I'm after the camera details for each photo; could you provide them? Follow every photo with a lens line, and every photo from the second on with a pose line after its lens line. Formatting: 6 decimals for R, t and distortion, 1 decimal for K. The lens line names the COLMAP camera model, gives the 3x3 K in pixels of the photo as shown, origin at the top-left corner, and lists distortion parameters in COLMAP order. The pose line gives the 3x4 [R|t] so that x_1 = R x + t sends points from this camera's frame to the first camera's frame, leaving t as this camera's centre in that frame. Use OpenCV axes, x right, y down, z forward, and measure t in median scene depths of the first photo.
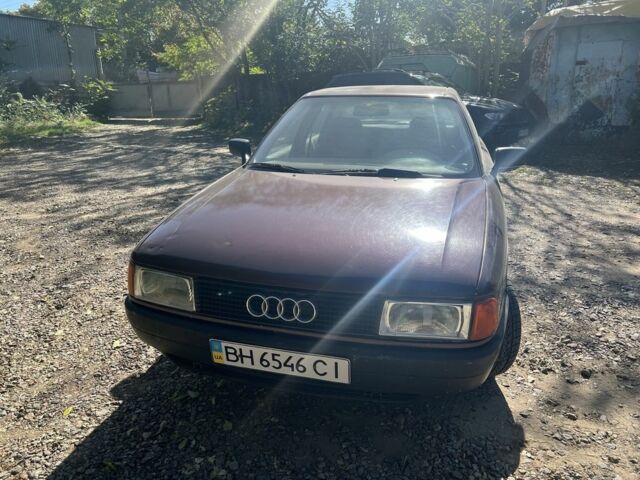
lens RADIAL K [[466.5, 0, 323.5], [0, 466.5, 239.1], [0, 0, 1]] dist [0.038292, -0.035900]
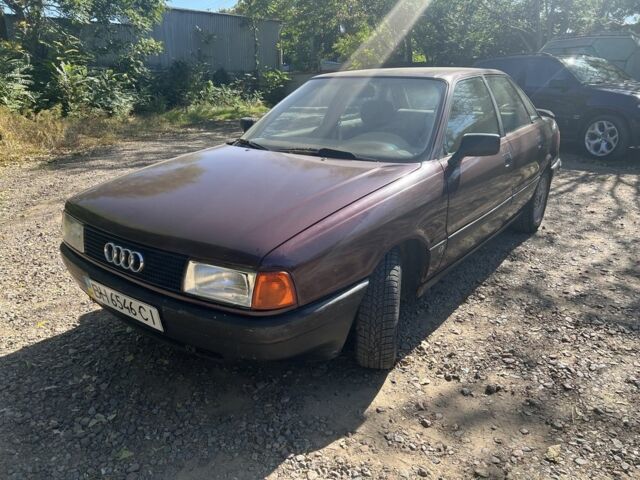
lens RADIAL K [[466.5, 0, 315.3], [0, 466.5, 238.8], [0, 0, 1]] dist [0.038292, -0.035900]
pose [[0.932267, 0.116988, -0.342334, 0.544381], [-0.109862, 0.993133, 0.040208, 0.004744], [0.344687, 0.000125, 0.938718, 0.057982]]
